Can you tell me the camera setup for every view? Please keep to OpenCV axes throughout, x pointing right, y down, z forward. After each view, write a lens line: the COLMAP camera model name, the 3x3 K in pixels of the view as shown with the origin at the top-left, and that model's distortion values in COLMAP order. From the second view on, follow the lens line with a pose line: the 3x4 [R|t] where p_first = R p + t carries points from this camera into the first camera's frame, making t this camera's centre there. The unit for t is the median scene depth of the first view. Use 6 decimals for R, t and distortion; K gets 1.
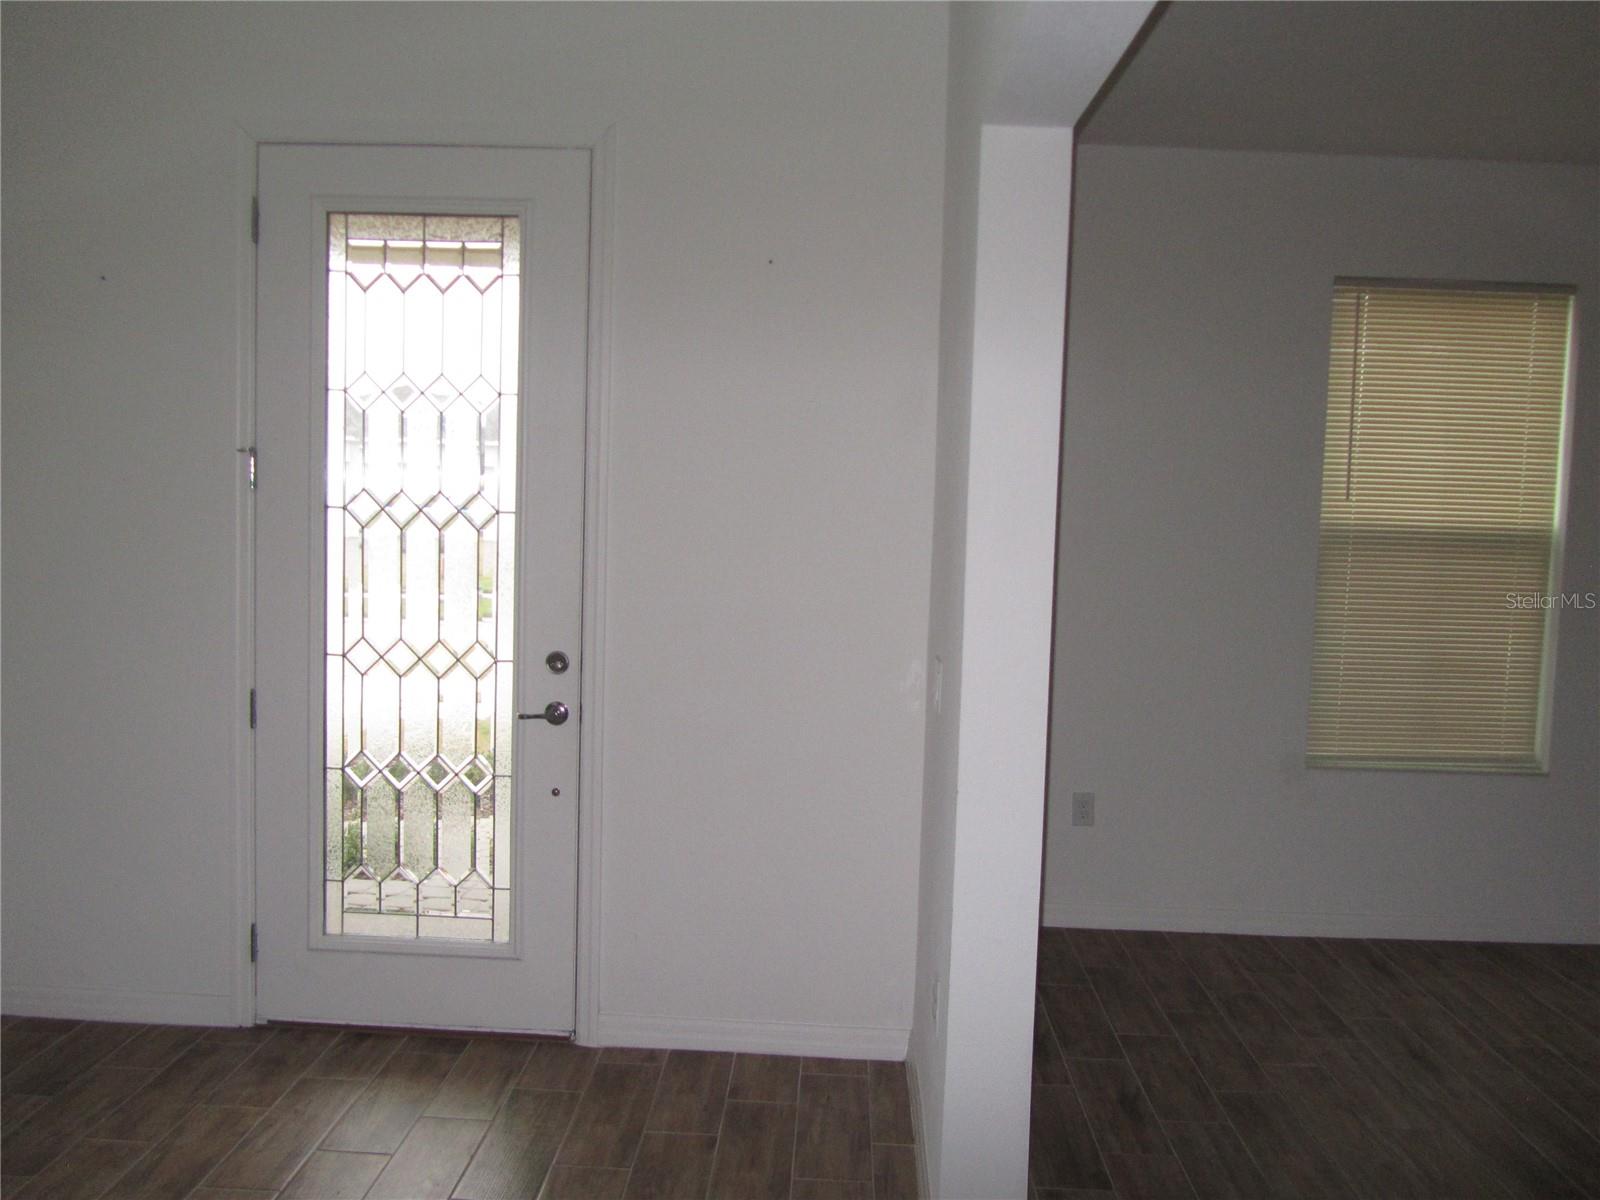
lens RADIAL K [[1315.0, 0, 798.4], [0, 1315.0, 594.0], [0, 0, 1]] dist [-0.049240, 0.023834]
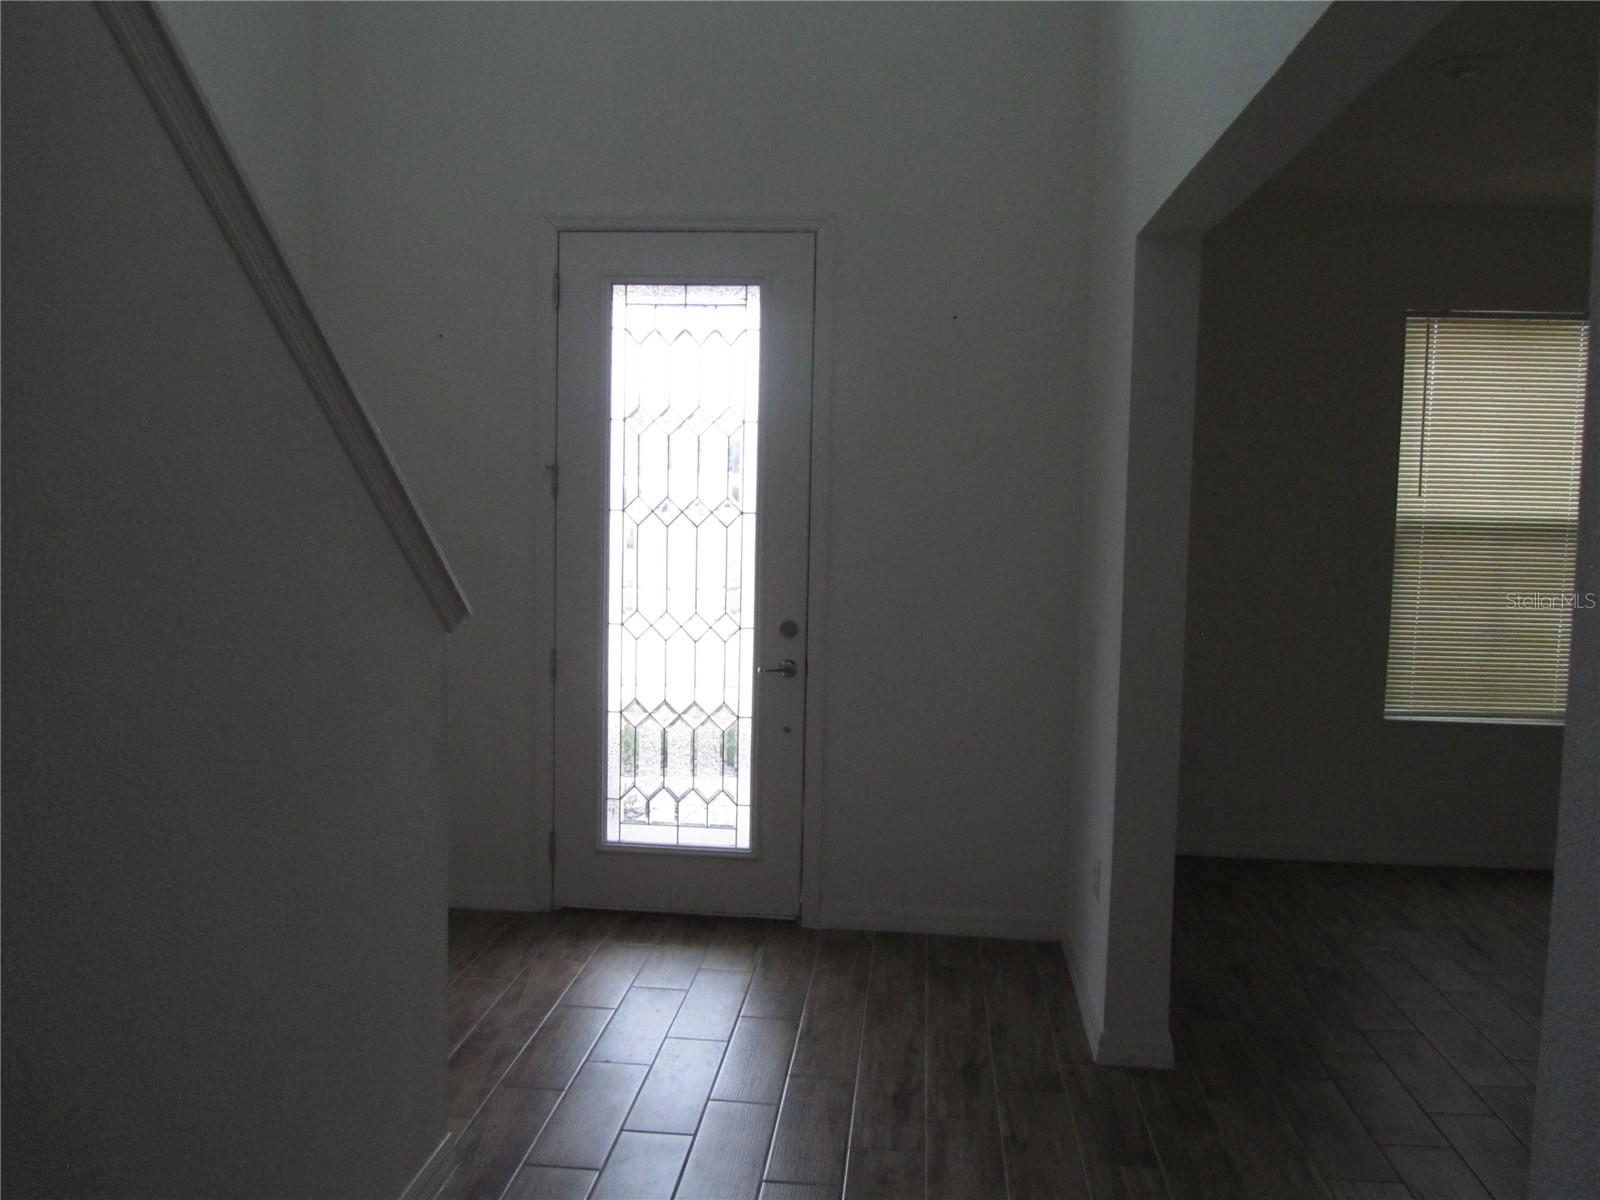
lens RADIAL K [[1315.0, 0, 798.1], [0, 1315.0, 598.6], [0, 0, 1]] dist [-0.049240, 0.023834]
pose [[0.998041, -0.003790, -0.062445, -0.091223], [0.004264, 0.999963, 0.007456, 0.012435], [0.062415, -0.007707, 0.998021, -0.283434]]
